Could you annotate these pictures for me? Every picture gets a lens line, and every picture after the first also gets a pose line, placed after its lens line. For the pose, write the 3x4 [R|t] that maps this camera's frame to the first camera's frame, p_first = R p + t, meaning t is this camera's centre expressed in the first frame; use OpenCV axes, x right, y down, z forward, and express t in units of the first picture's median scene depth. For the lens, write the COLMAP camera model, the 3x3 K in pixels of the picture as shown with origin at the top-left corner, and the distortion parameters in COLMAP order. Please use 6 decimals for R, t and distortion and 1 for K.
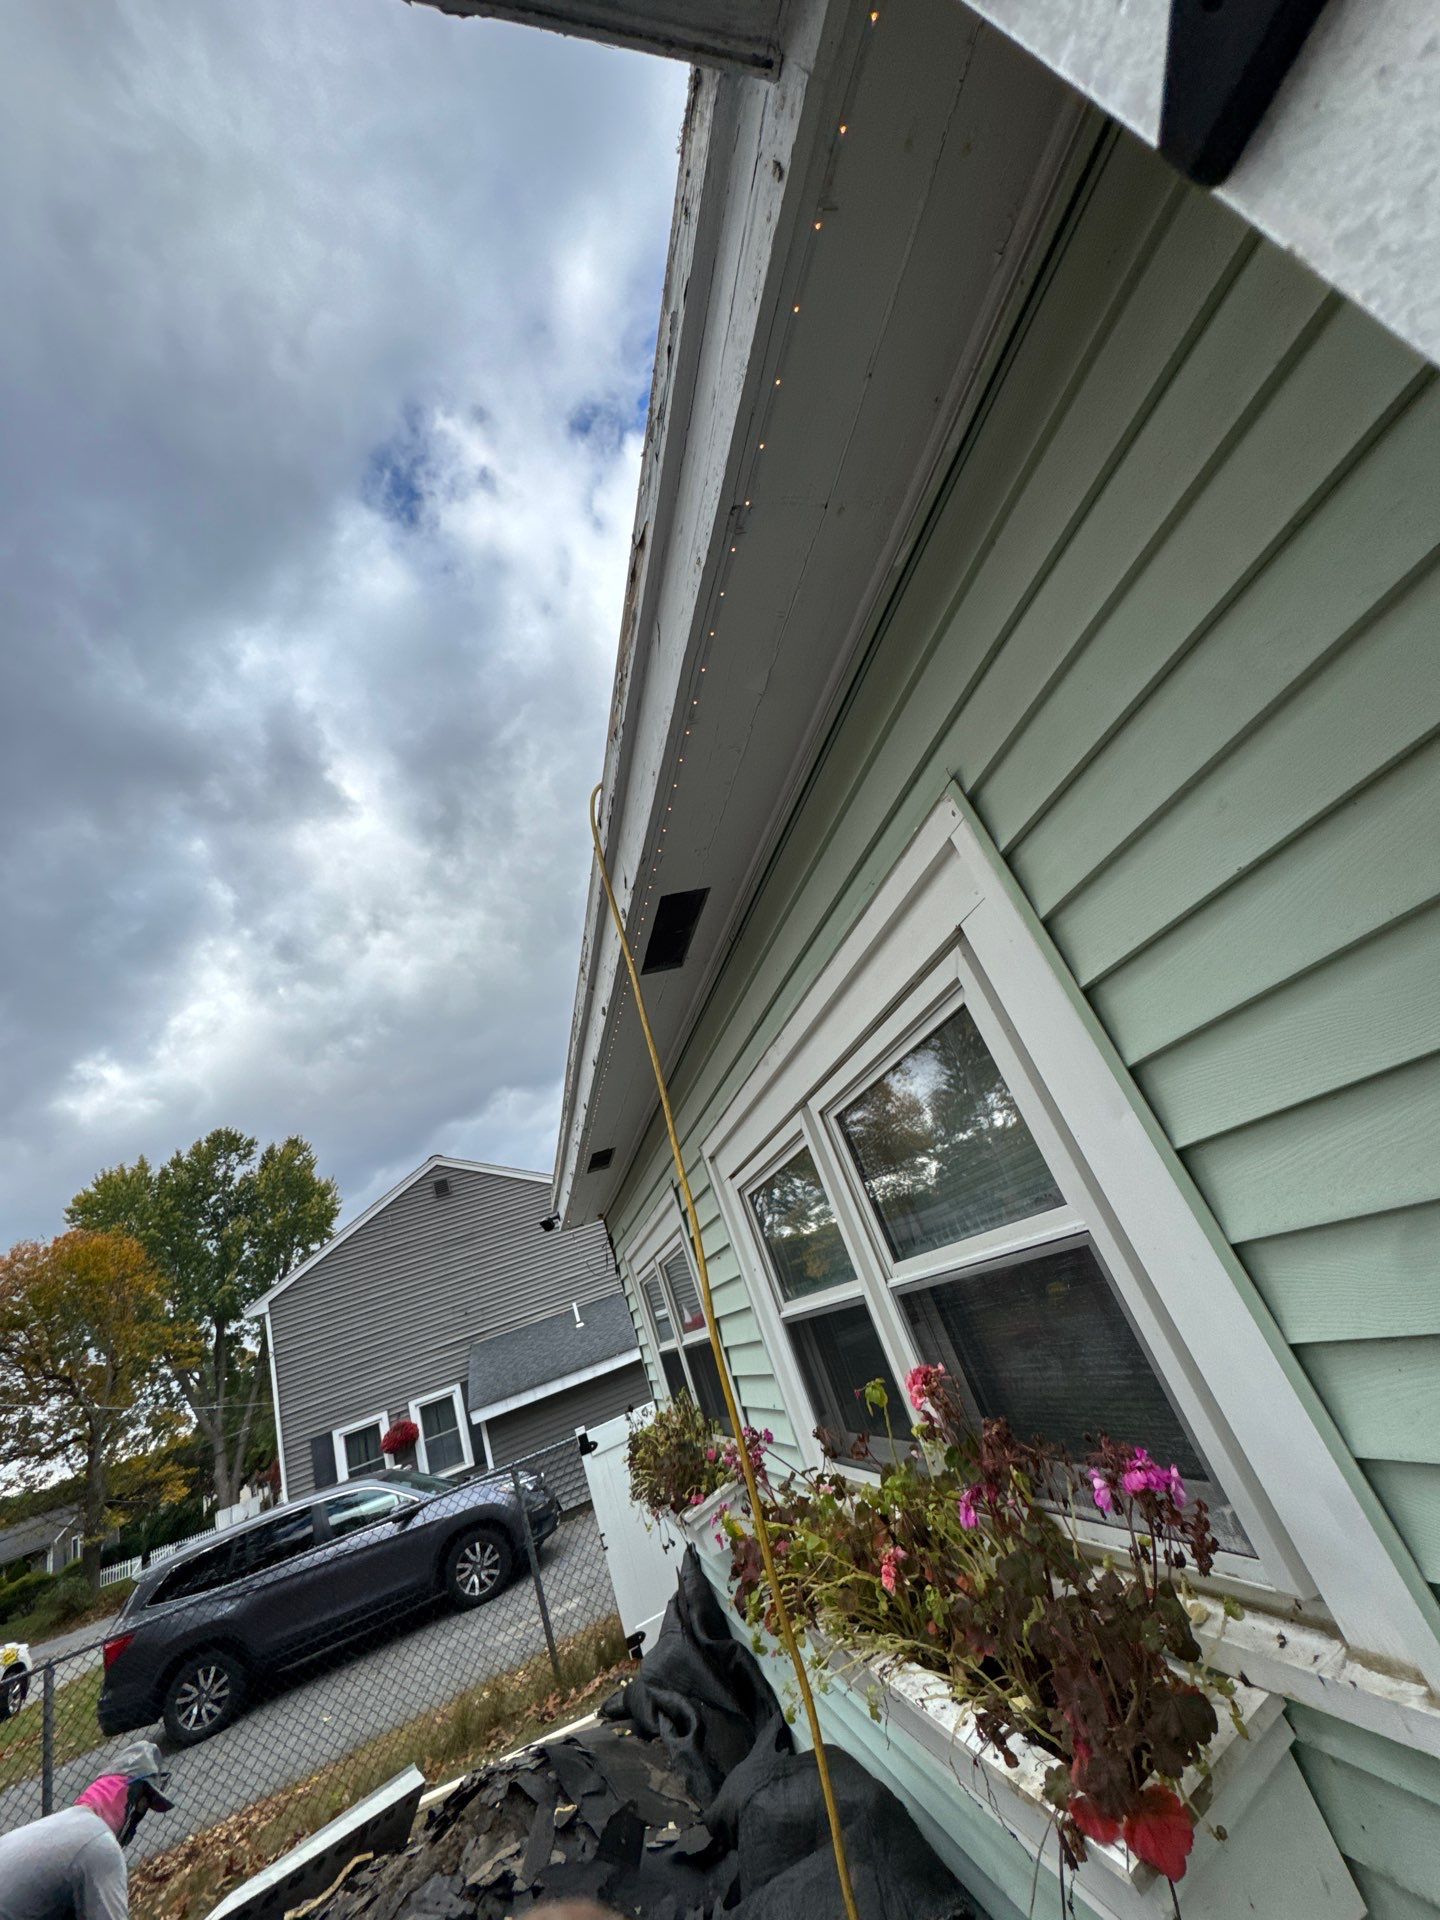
lens RADIAL K [[769.0, 0, 724.6], [0, 769.0, 964.5], [0, 0, 1]] dist [-0.001333, -0.000382]
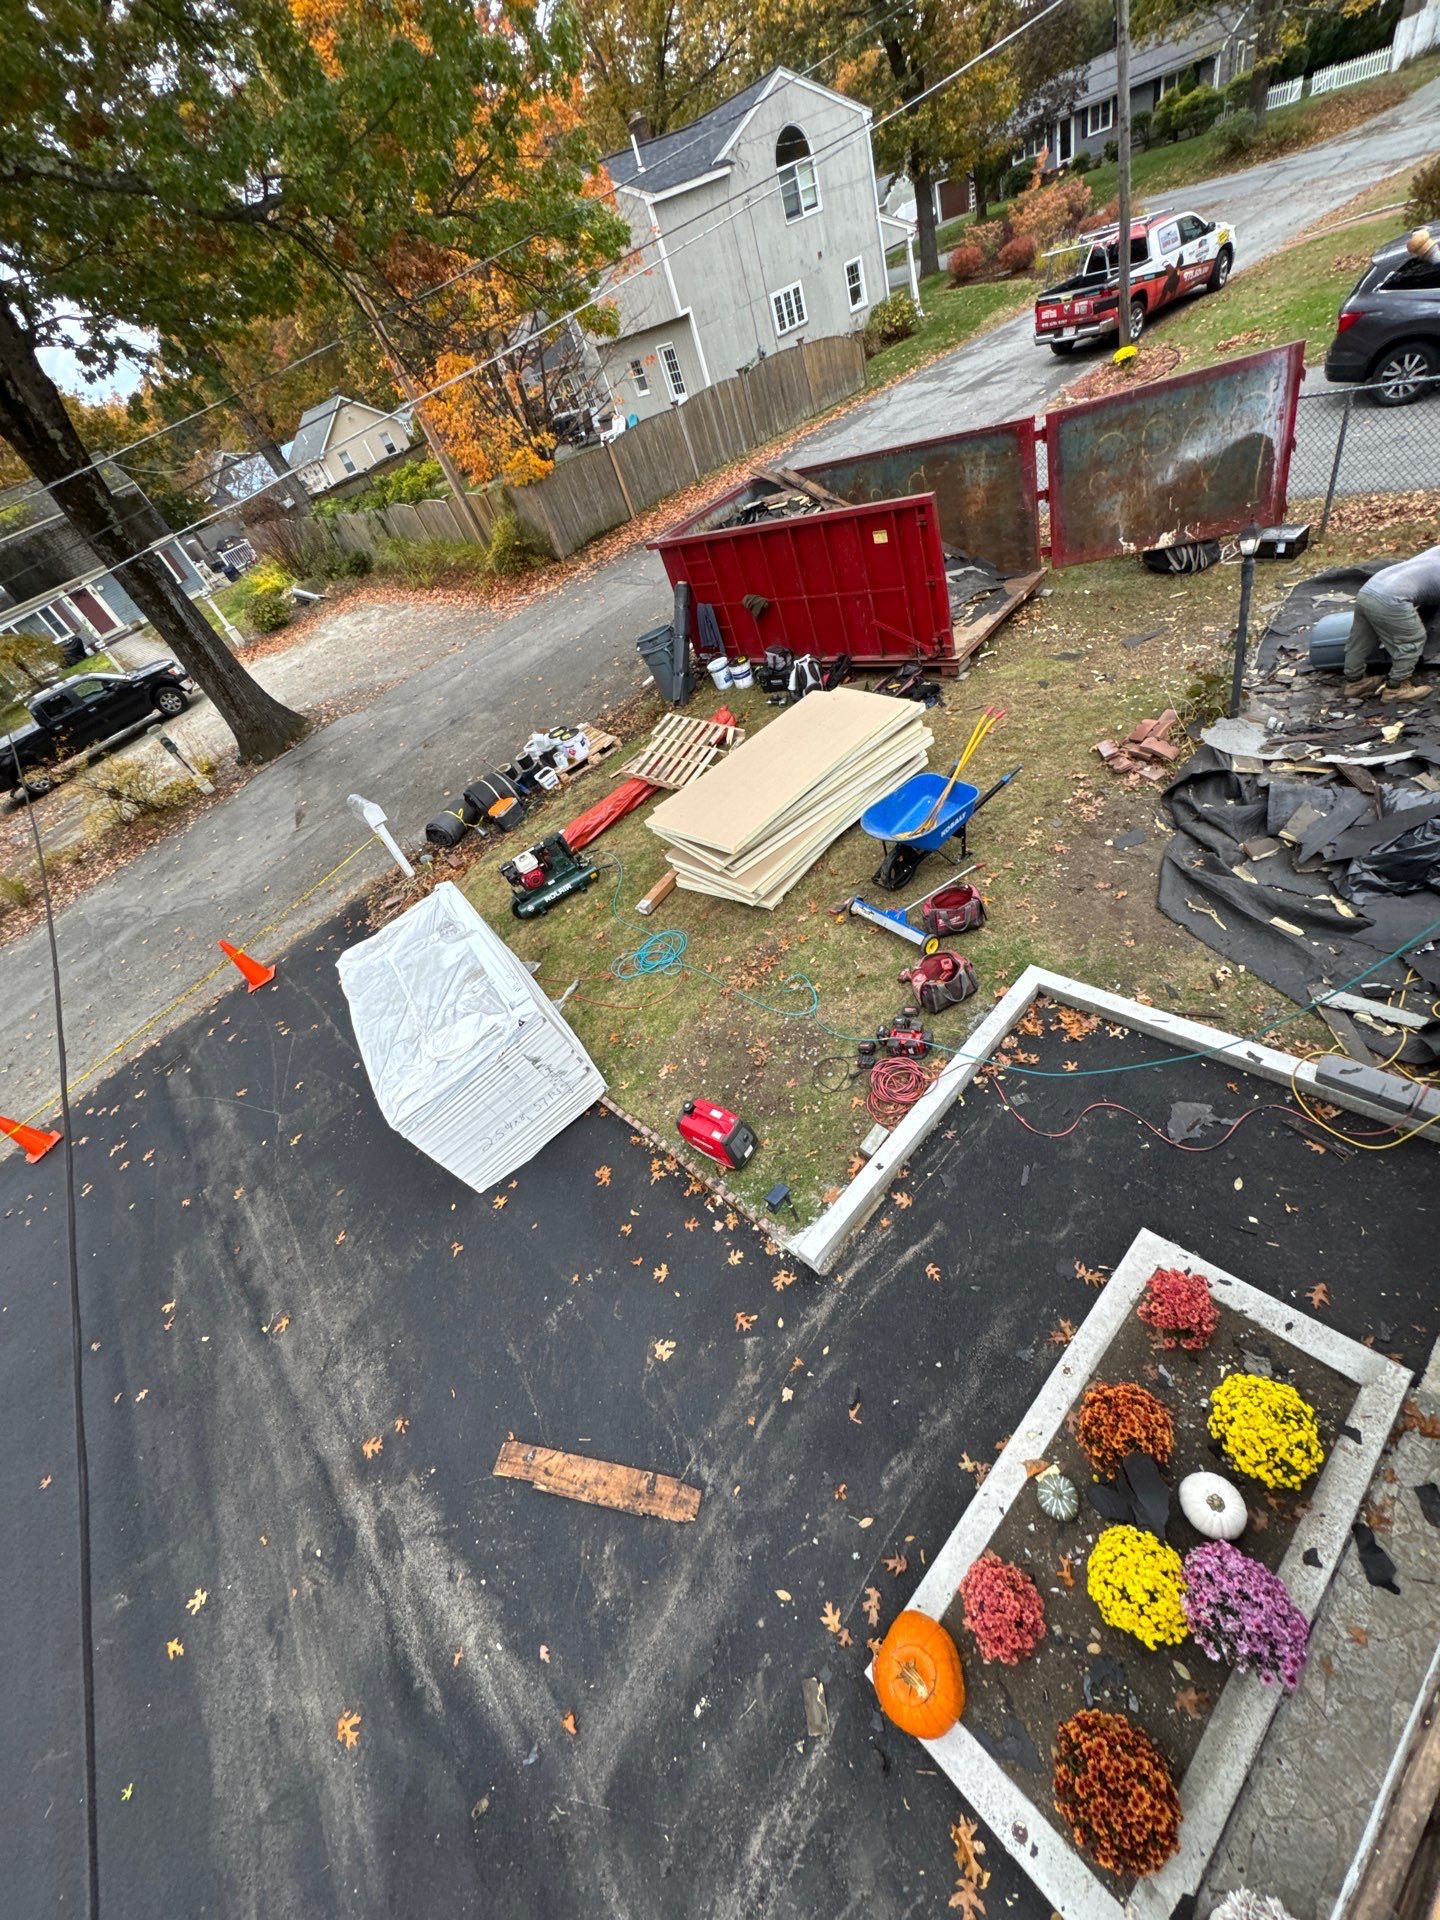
lens RADIAL K [[766.1, 0, 721.6], [0, 766.1, 960.2], [0, 0, 1]] dist [-0.003647, 0.000580]
pose [[0.563274, 0.678257, -0.471900, -0.108850], [0.453038, 0.224104, 0.862864, -1.046435], [0.690998, -0.699817, -0.181044, -0.584416]]
